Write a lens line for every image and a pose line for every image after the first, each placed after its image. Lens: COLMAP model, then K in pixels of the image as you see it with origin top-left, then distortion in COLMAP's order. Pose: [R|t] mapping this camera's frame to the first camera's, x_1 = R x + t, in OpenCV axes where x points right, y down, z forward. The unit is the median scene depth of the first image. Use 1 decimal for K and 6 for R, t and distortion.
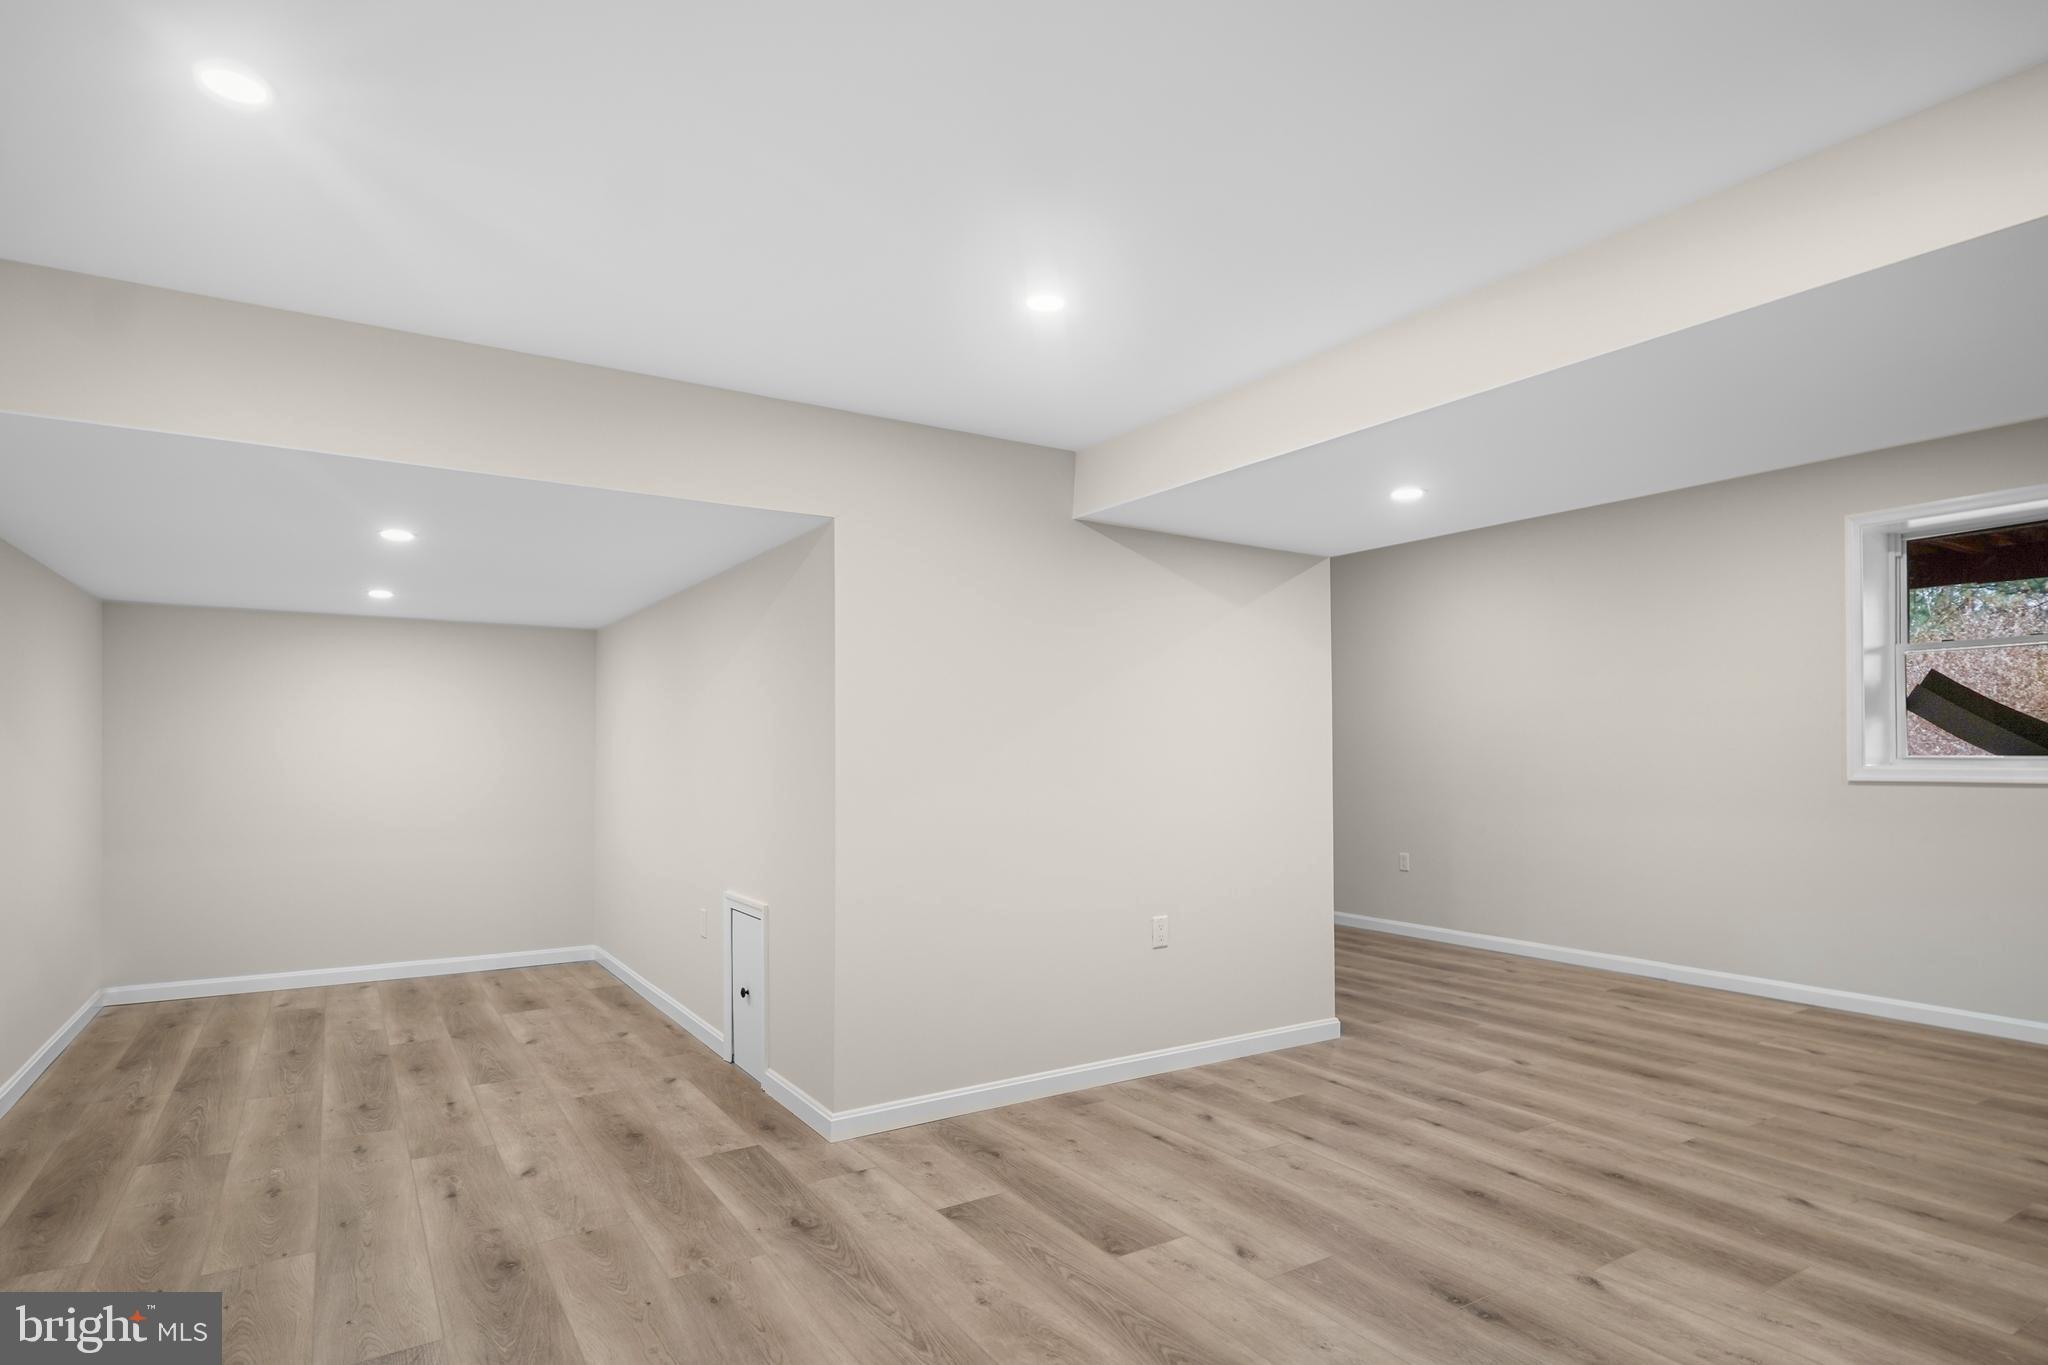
lens RADIAL K [[1084.6, 0, 1024.0], [0, 1084.6, 682.5], [0, 0, 1]] dist [-0.002499, -0.001035]
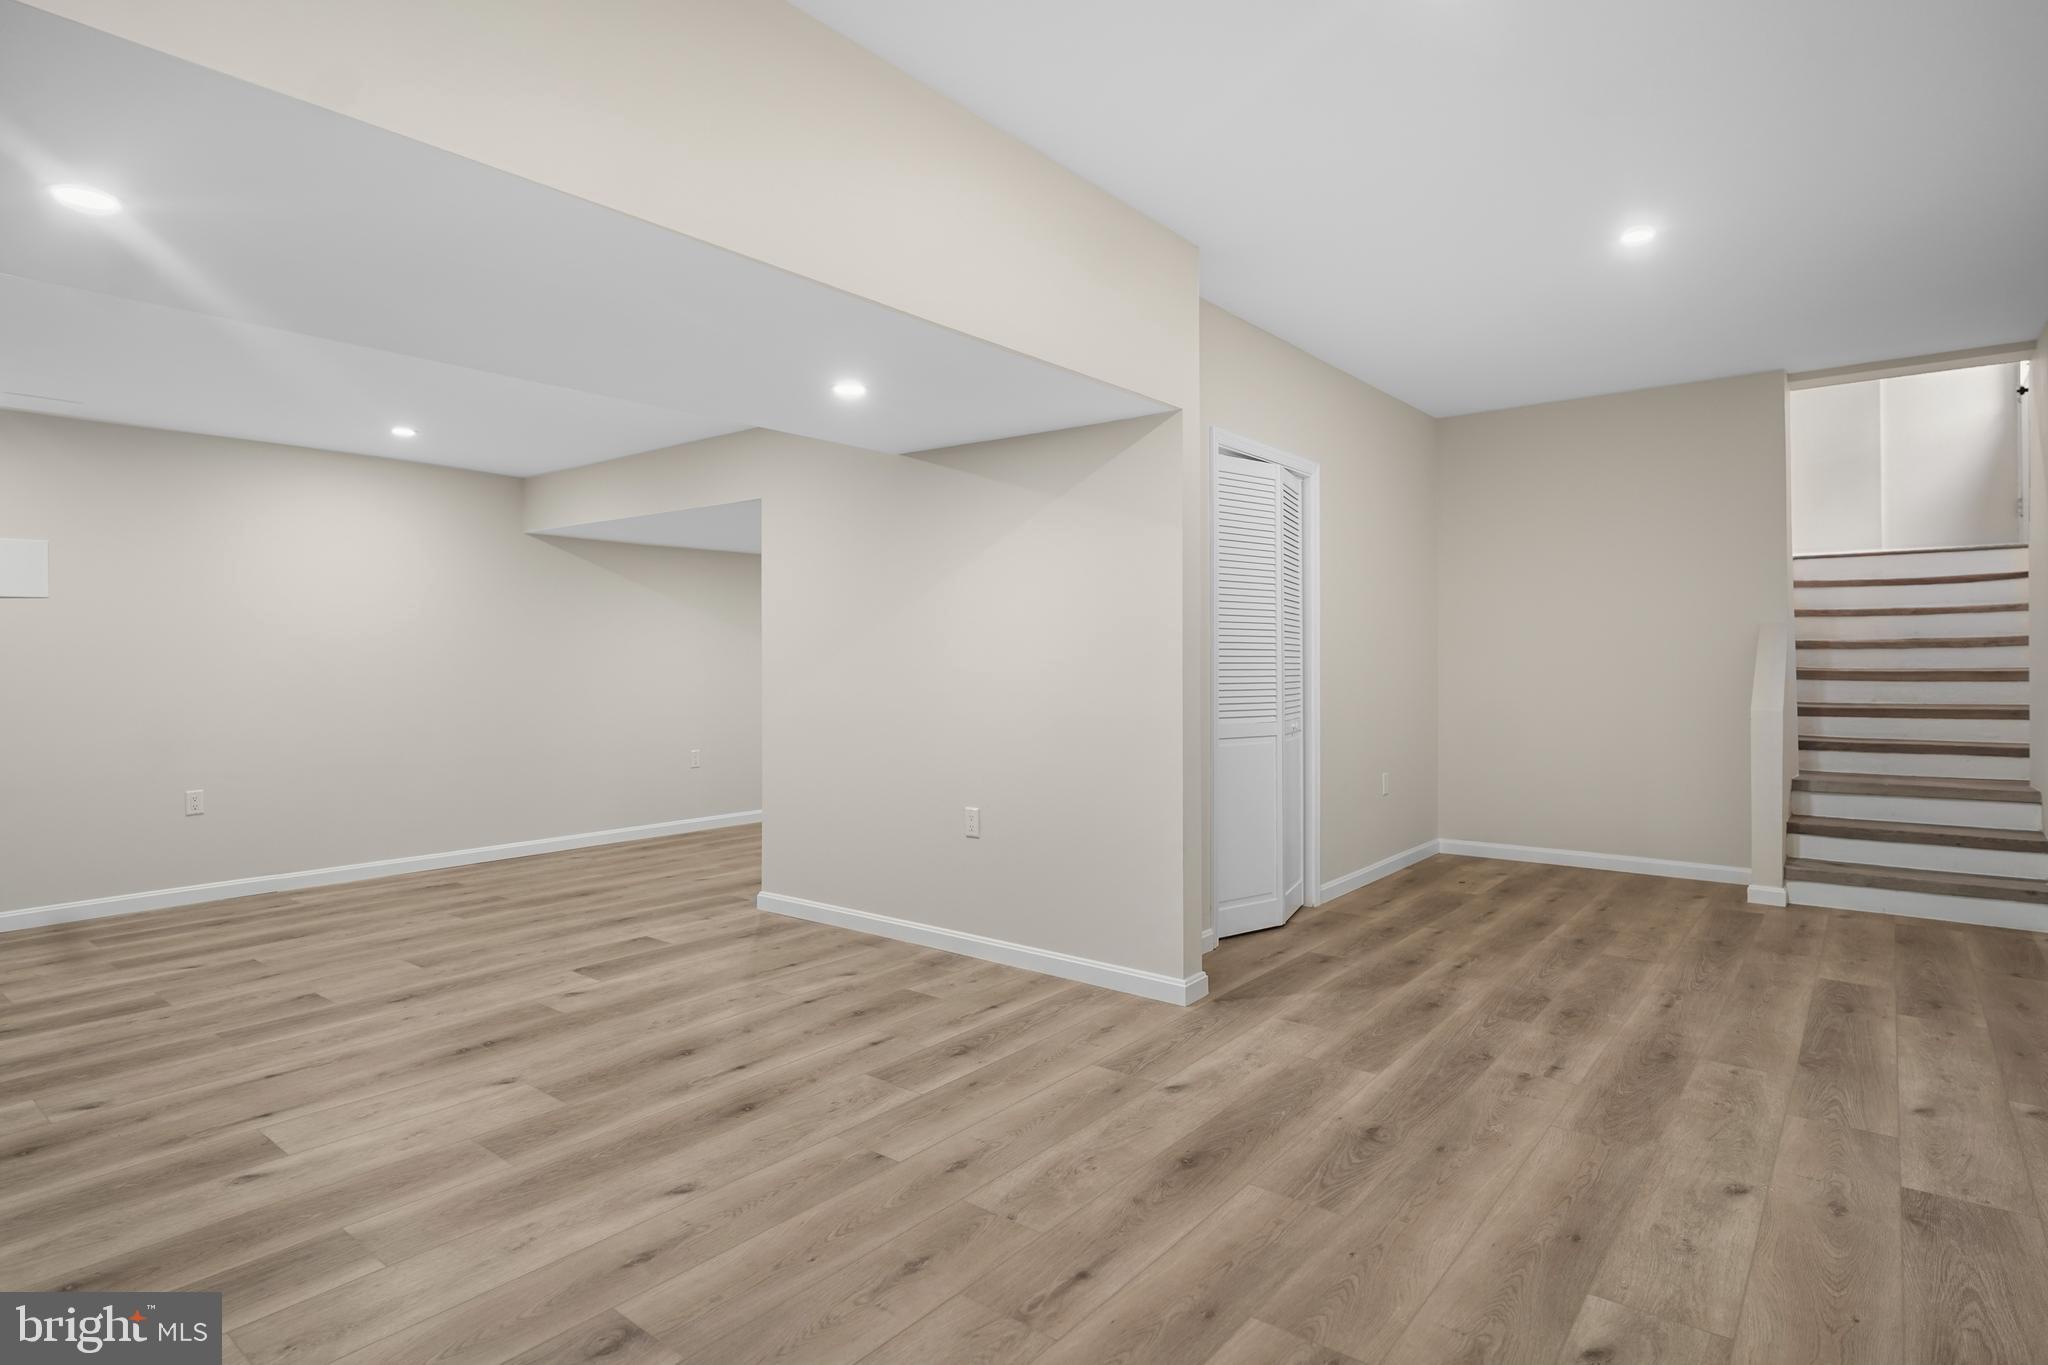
lens RADIAL K [[1084.6, 0, 1024.0], [0, 1084.6, 682.5], [0, 0, 1]] dist [-0.002499, -0.001035]
pose [[0.323117, 0.021202, -0.946122, 1.307404], [0.064896, 0.996899, 0.044503, 0.053103], [0.944131, -0.075779, 0.320739, 0.827114]]
